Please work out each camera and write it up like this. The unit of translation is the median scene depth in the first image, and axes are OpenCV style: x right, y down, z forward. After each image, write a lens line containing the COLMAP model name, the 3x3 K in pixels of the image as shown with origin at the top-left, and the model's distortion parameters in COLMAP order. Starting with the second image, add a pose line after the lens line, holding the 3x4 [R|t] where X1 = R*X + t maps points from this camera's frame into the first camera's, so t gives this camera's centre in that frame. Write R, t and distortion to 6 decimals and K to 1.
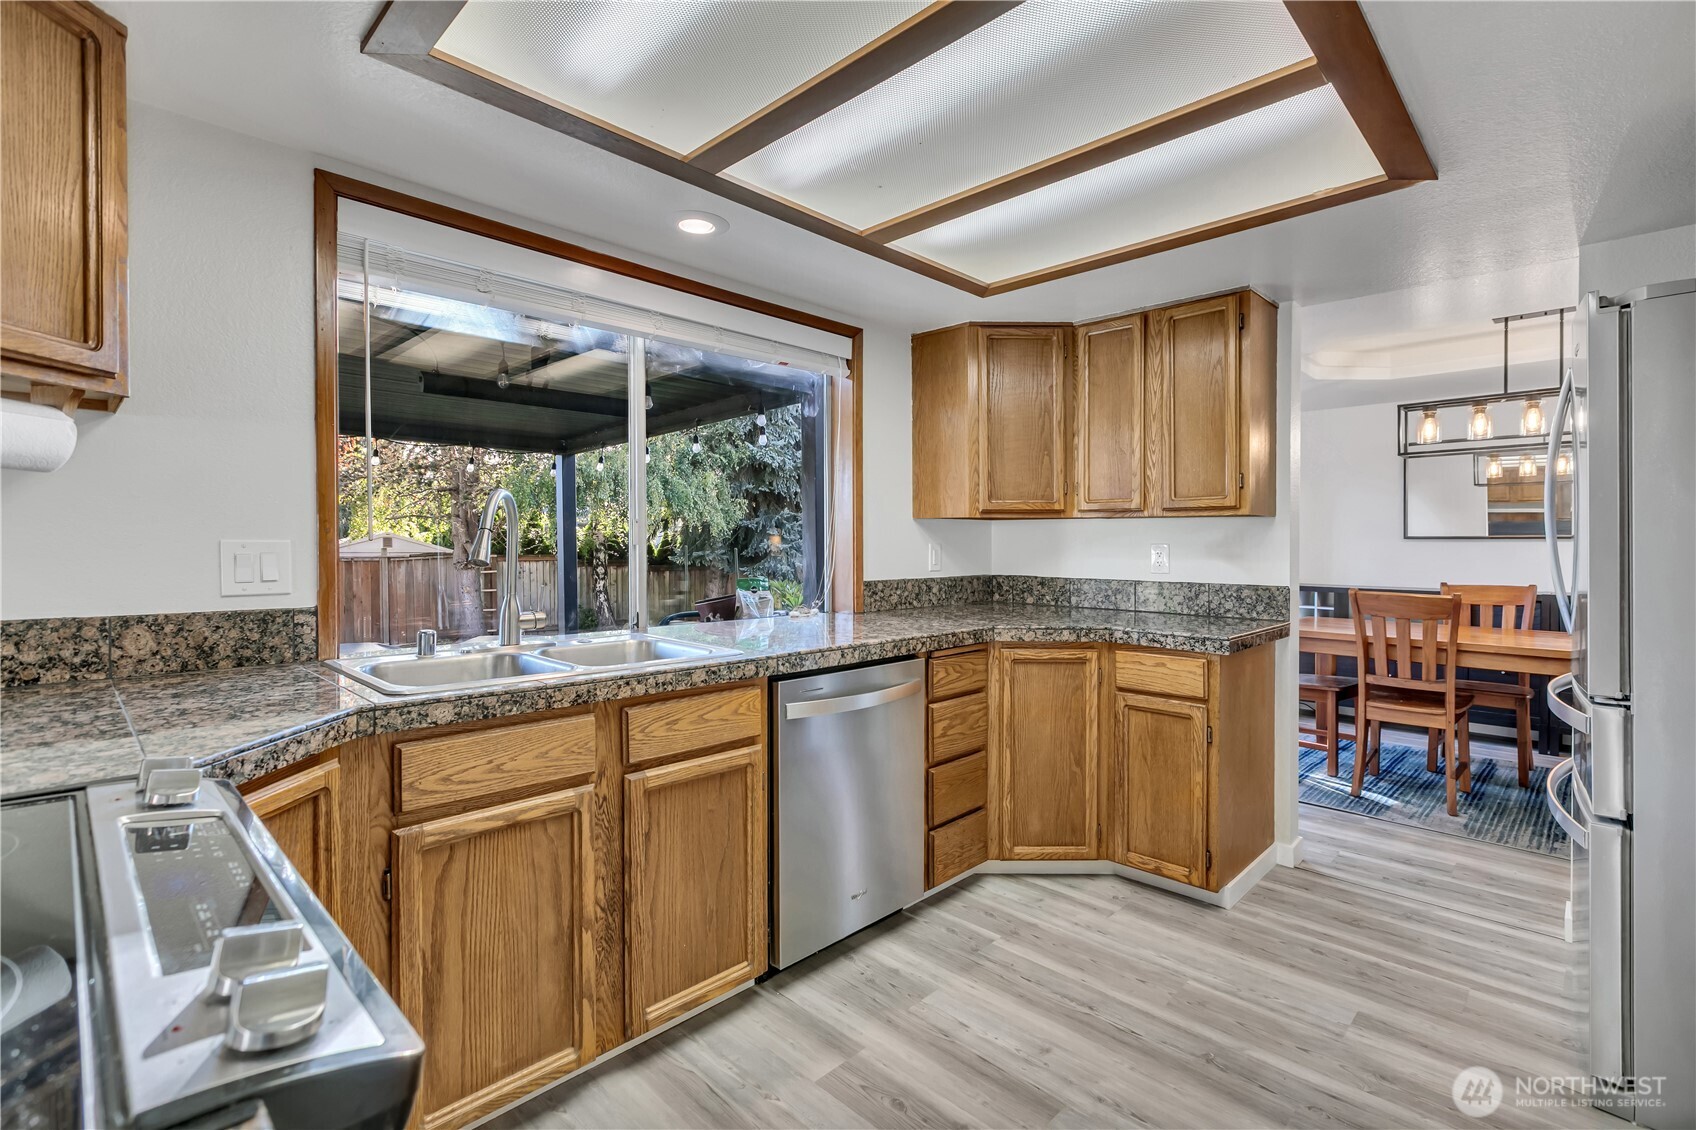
lens RADIAL K [[782.7, 0, 862.3], [0, 782.7, 555.3], [0, 0, 1]] dist [0.003712, 0.000697]
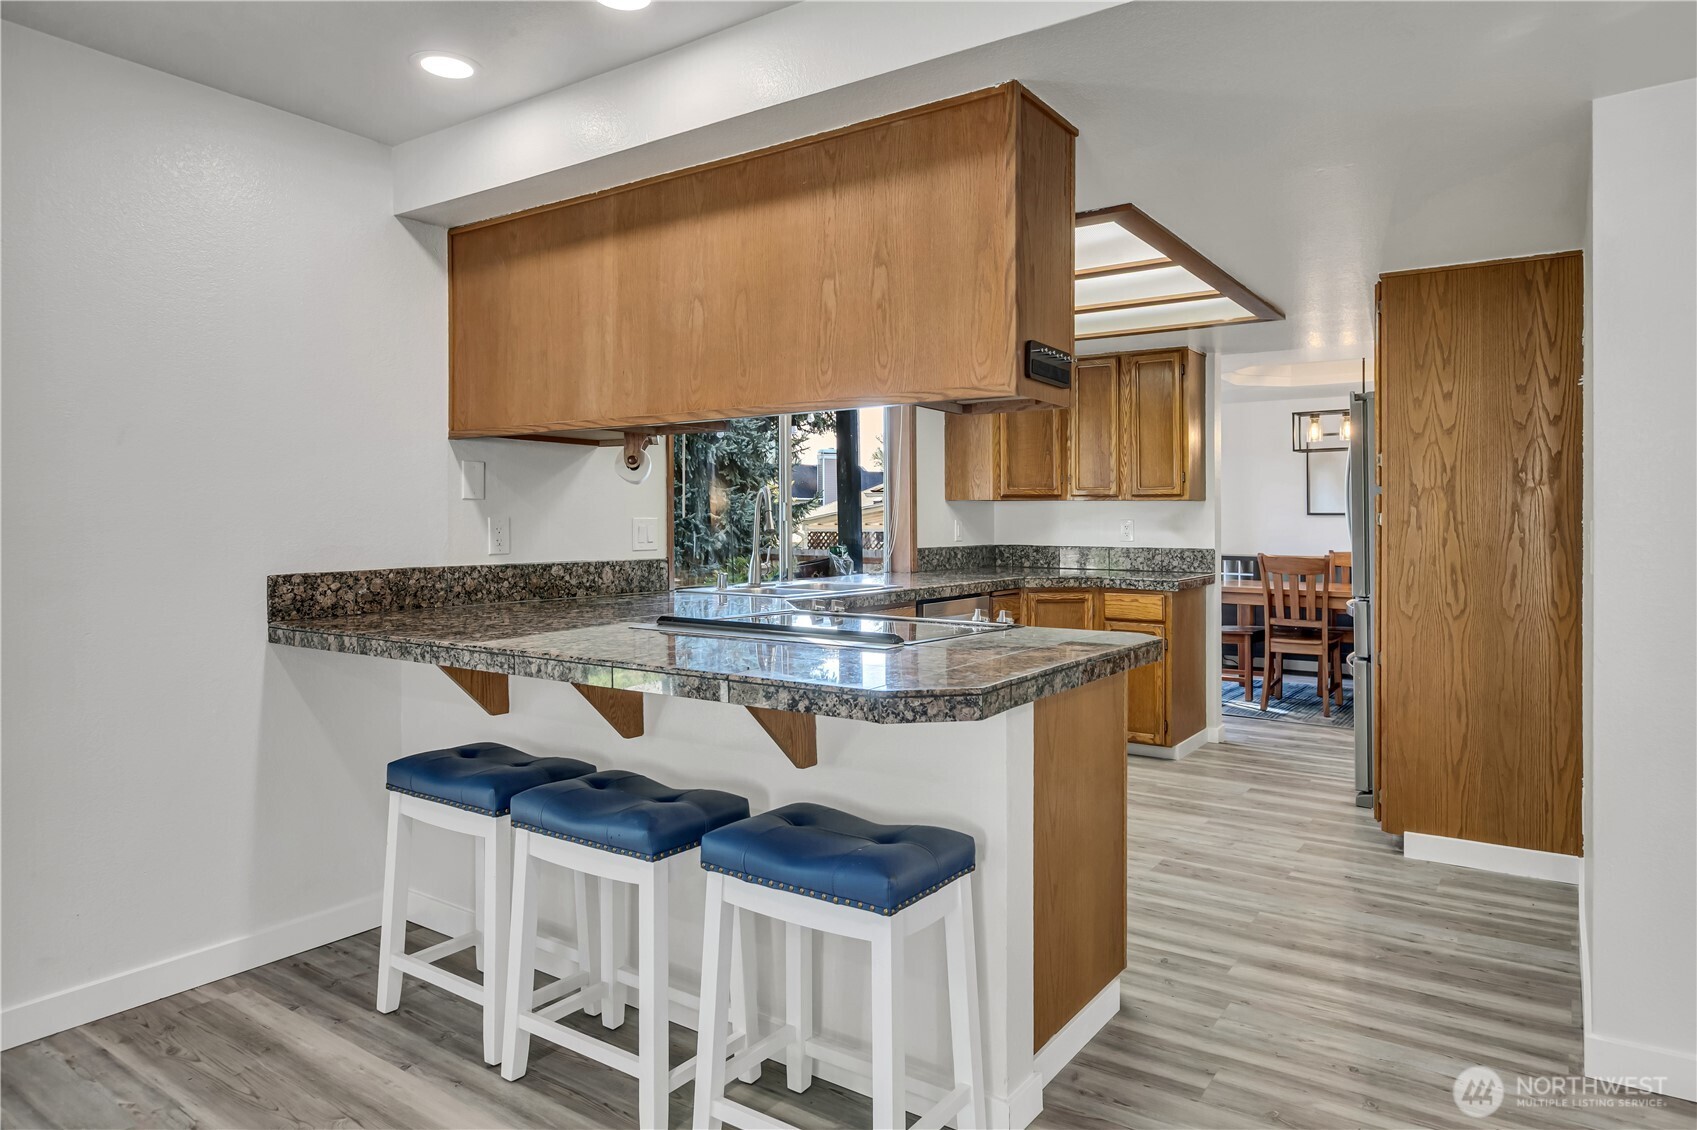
lens RADIAL K [[1035.6, 0, 869.6], [0, 1035.6, 527.3], [0, 0, 1]] dist [-0.005189, 0.001312]
pose [[0.985519, -0.002148, 0.169550, -0.375228], [0.003415, 0.999968, -0.007180, 0.010157], [-0.169529, 0.007656, 0.985496, -0.715412]]
